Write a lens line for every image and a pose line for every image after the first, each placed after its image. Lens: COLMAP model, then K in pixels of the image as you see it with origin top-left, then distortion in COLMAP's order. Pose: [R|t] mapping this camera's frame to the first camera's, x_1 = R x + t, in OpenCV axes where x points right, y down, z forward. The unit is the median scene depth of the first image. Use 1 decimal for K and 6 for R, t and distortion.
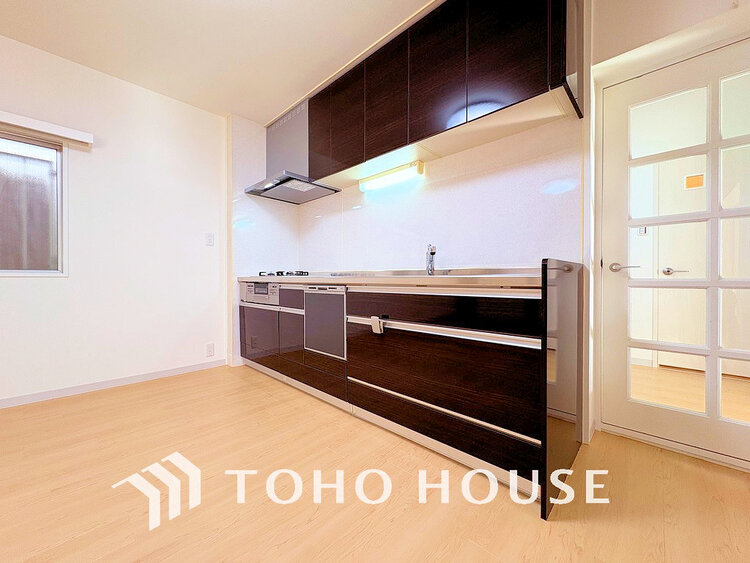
lens RADIAL K [[300.6, 0, 369.6], [0, 300.6, 281.2], [0, 0, 1]] dist [0.002093, 0.000083]
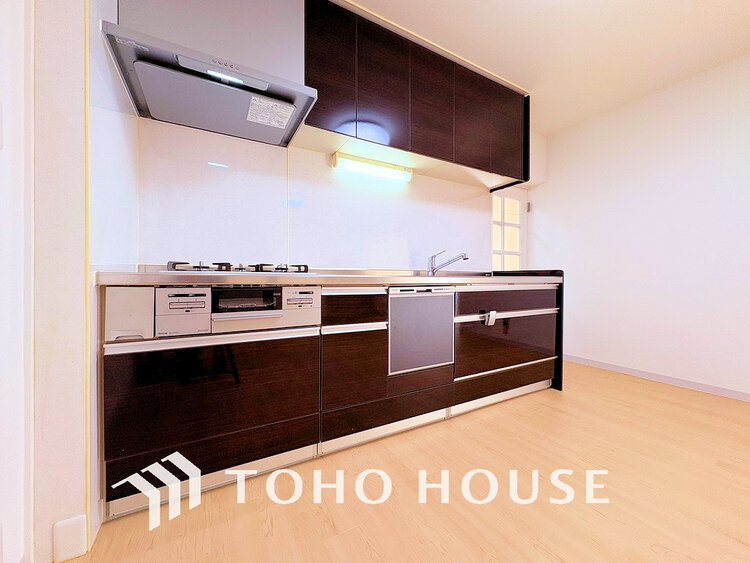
lens RADIAL K [[300.6, 0, 371.0], [0, 300.6, 279.7], [0, 0, 1]] dist [0.002093, 0.000083]
pose [[0.280677, -0.005916, 0.959784, -0.825348], [0.001952, 0.999982, 0.005593, -0.008827], [-0.959800, 0.000304, 0.280684, 0.751426]]
